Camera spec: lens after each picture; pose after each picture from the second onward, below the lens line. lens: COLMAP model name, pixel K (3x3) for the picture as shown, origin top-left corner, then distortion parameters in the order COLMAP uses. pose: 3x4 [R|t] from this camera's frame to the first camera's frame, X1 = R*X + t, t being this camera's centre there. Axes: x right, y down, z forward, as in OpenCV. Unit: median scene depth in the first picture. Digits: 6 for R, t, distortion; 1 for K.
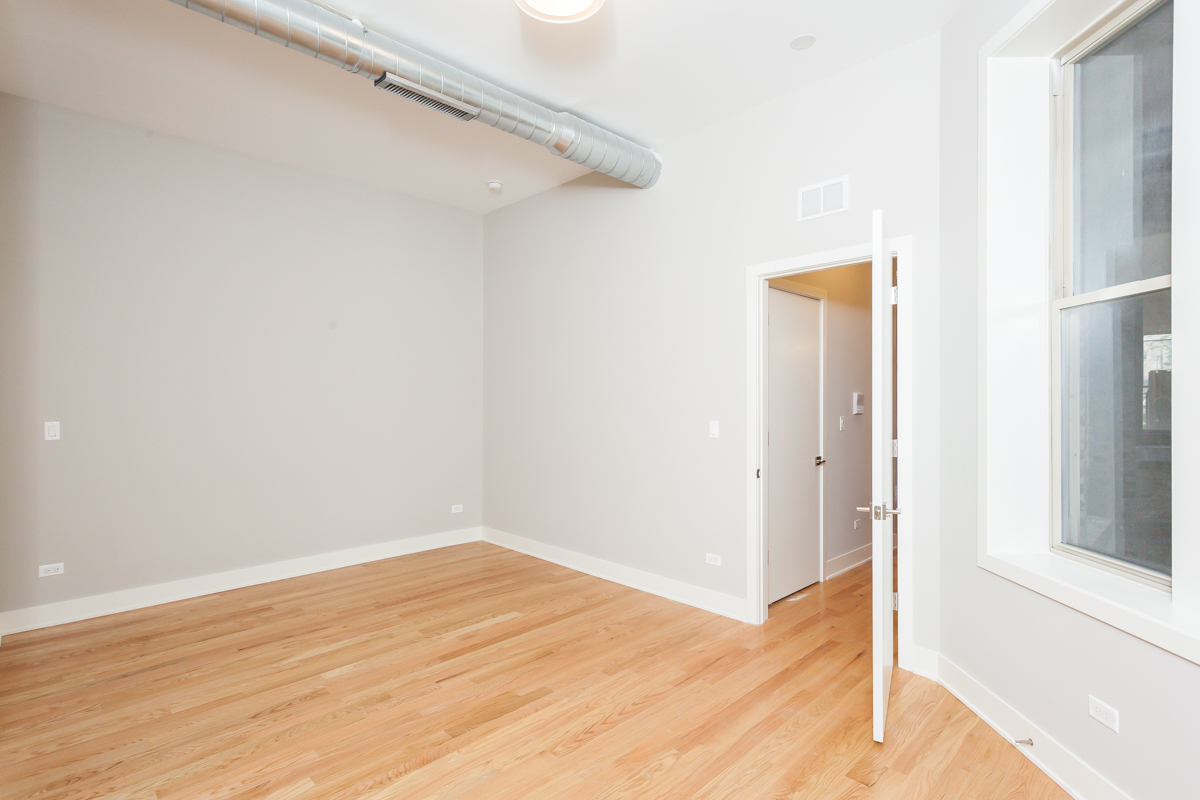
lens RADIAL K [[571.9, 0, 598.5], [0, 571.9, 396.9], [0, 0, 1]] dist [0.000551, 0.001863]
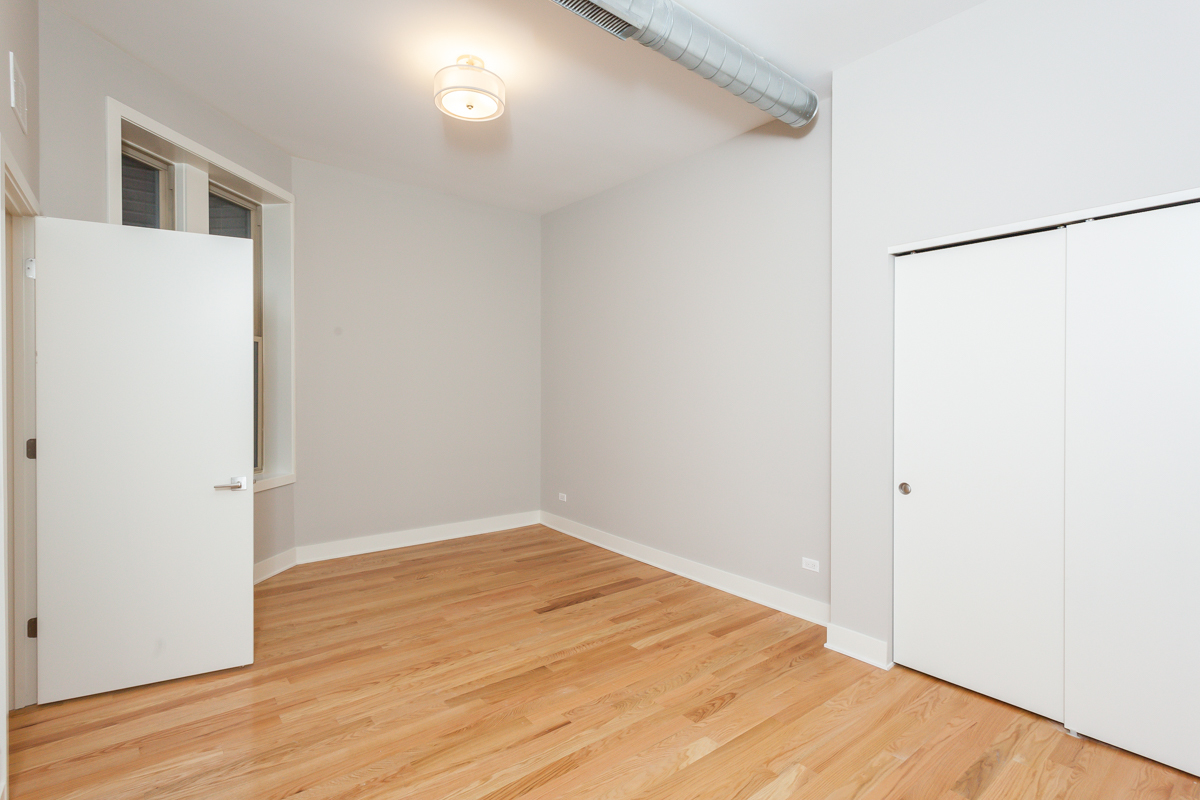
lens RADIAL K [[571.9, 0, 601.5], [0, 571.9, 396.1], [0, 0, 1]] dist [0.000551, 0.001863]
pose [[-0.995760, -0.003084, 0.091941, -0.443422], [-0.002205, 0.999951, 0.009659, 0.000752], [-0.091966, 0.009416, -0.995718, 2.006480]]
